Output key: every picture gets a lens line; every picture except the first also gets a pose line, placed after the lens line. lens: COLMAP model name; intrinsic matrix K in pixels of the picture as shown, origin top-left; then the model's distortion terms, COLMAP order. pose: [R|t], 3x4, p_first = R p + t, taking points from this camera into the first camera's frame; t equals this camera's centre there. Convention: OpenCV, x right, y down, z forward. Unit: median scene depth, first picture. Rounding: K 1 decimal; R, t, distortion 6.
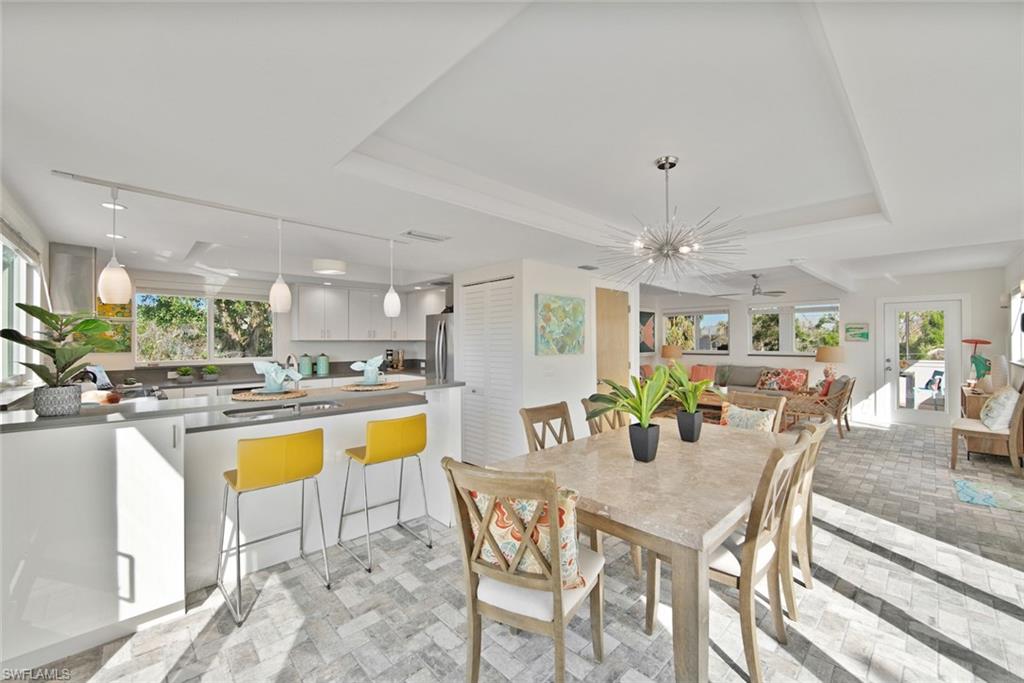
lens RADIAL K [[416.4, 0, 520.1], [0, 416.4, 344.5], [0, 0, 1]] dist [-0.009680, 0.001784]
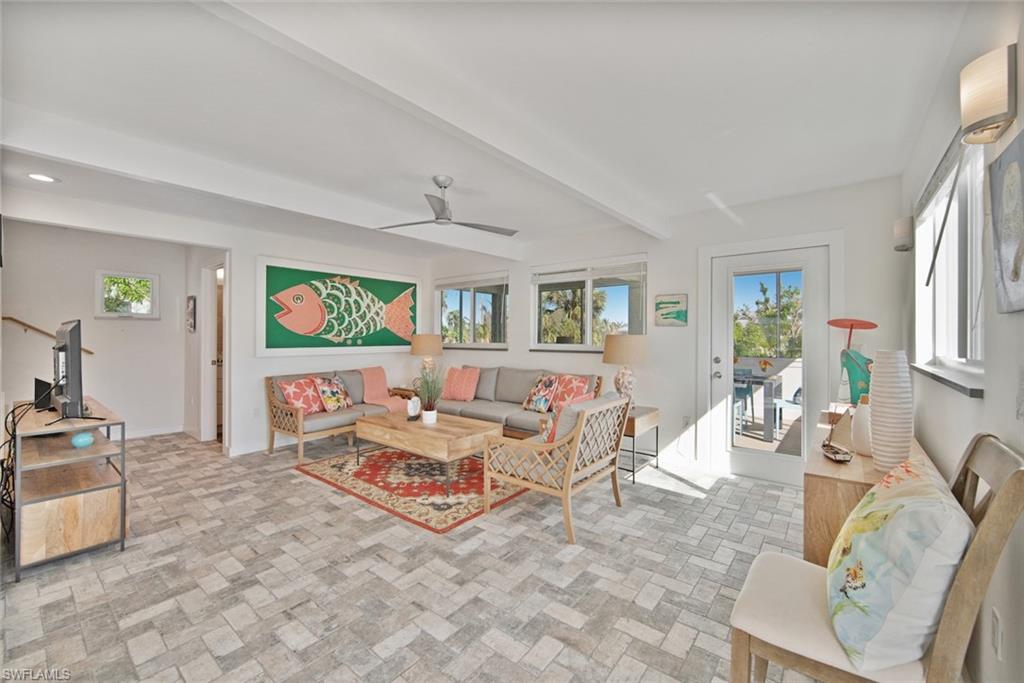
lens RADIAL K [[416.4, 0, 523.2], [0, 416.4, 334.4], [0, 0, 1]] dist [-0.009680, 0.001784]
pose [[0.991528, 0.005043, 0.129793, 0.533942], [-0.003332, 0.999905, -0.013394, 0.011739], [-0.129848, 0.012848, 0.991451, 0.457346]]
